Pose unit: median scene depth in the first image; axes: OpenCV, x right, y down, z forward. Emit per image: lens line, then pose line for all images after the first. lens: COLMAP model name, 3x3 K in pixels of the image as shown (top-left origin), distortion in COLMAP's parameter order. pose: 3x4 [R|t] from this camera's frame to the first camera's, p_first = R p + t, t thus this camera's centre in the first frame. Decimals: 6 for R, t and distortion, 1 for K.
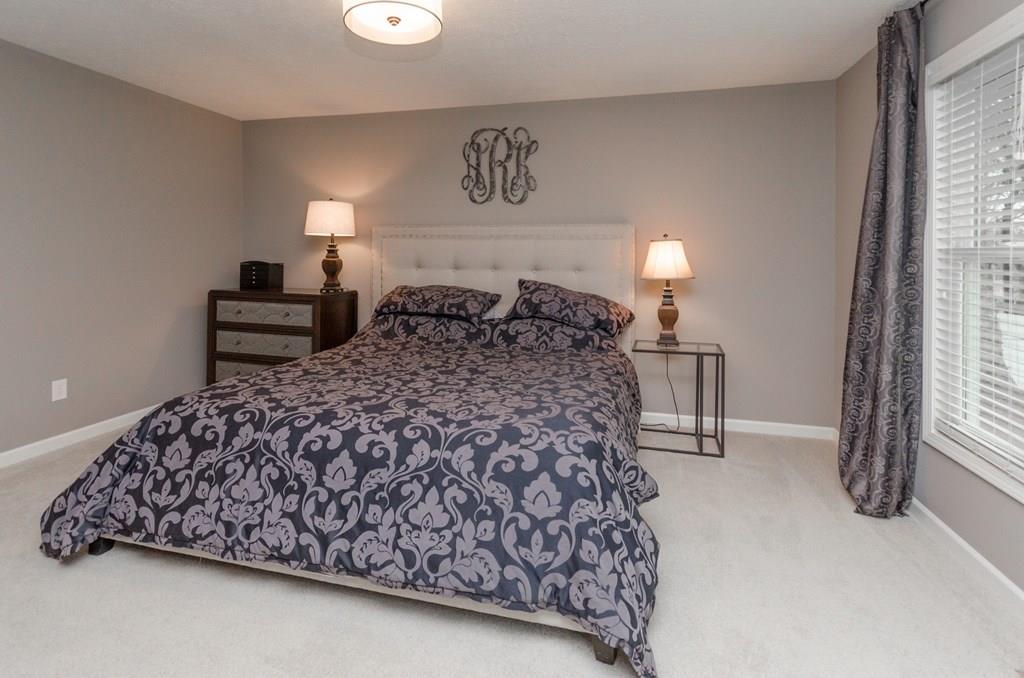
lens RADIAL K [[491.5, 0, 511.3], [0, 491.5, 251.3], [0, 0, 1]] dist [0.000338, 0.000157]
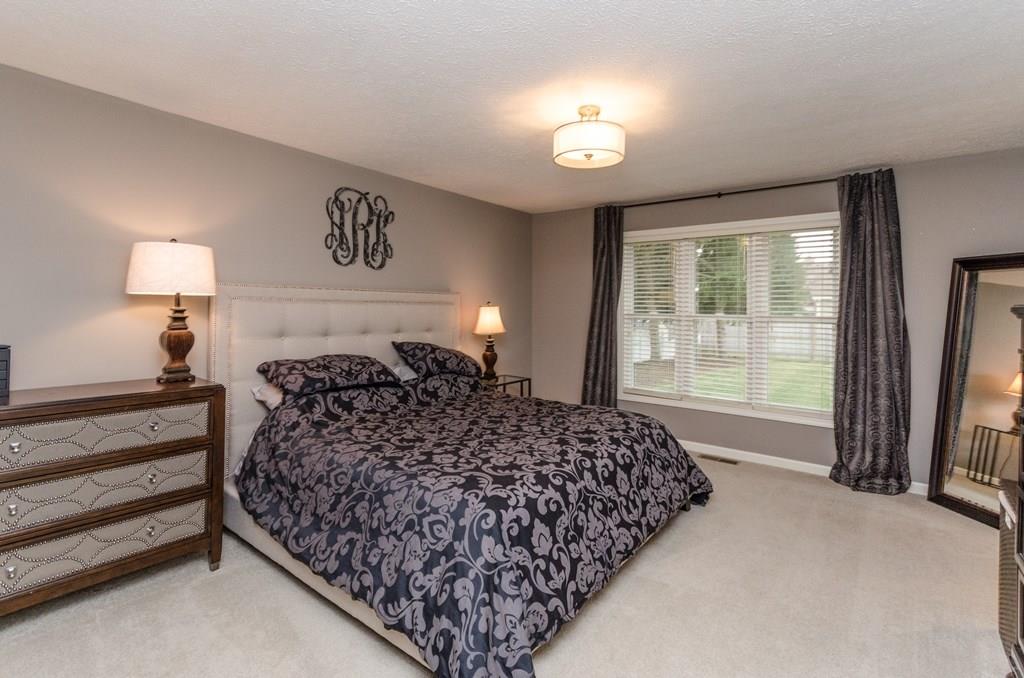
lens RADIAL K [[472.0, 0, 513.5], [0, 472.0, 303.6], [0, 0, 1]] dist [-0.001053, -0.000206]
pose [[0.398494, 0.004789, 0.917158, -1.008361], [-0.012992, 0.999916, 0.000424, -0.036373], [-0.917079, -0.012085, 0.398523, 0.438480]]
